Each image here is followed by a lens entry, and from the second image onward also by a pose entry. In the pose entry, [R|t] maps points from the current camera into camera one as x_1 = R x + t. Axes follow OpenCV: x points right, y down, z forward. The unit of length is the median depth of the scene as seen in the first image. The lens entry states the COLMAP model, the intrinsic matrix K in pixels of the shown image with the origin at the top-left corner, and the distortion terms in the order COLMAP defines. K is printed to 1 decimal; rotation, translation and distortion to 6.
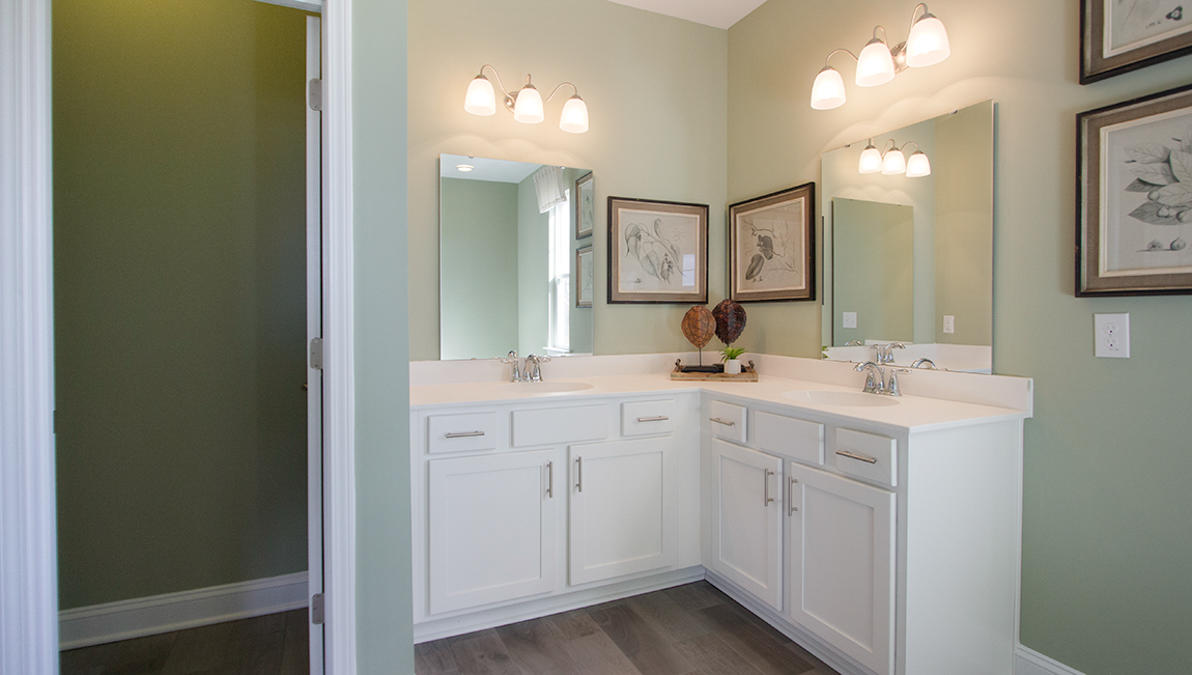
lens RADIAL K [[586.1, 0, 590.7], [0, 586.1, 319.3], [0, 0, 1]] dist [-0.000816, -0.000130]
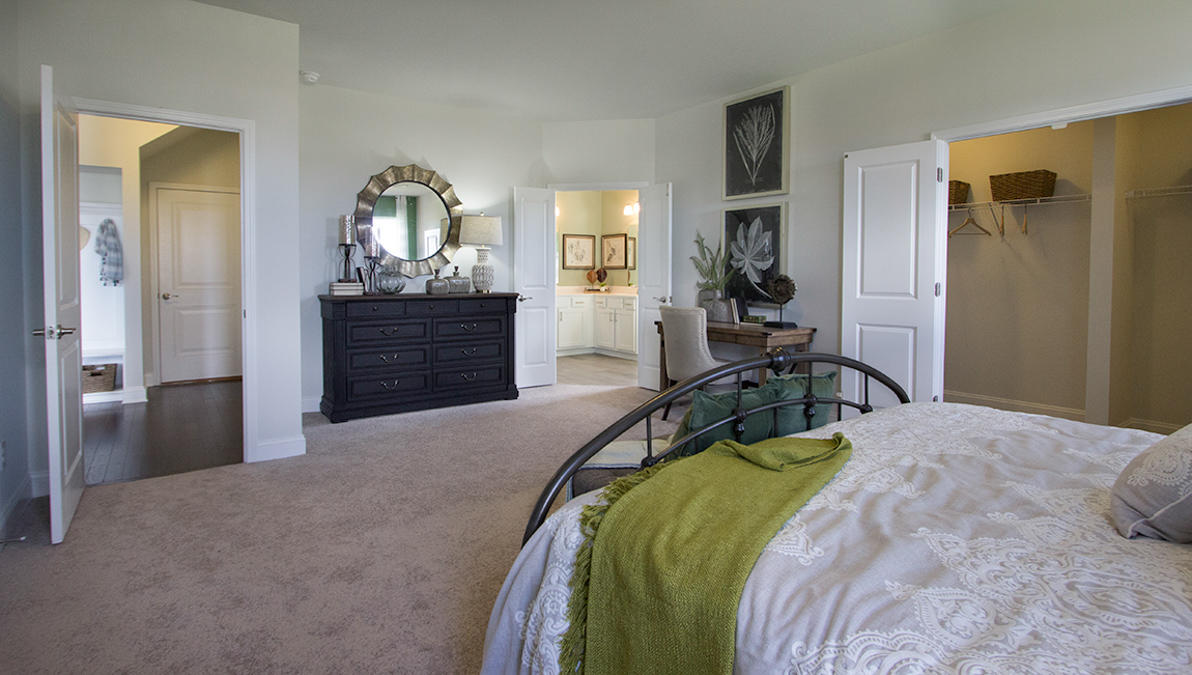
lens RADIAL K [[586.1, 0, 590.7], [0, 586.1, 319.3], [0, 0, 1]] dist [-0.000816, -0.000130]
pose [[0.980141, -0.014578, 0.197764, -0.437705], [0.001557, 0.997829, 0.065838, 0.032119], [-0.198294, -0.064222, 0.978036, -2.034917]]
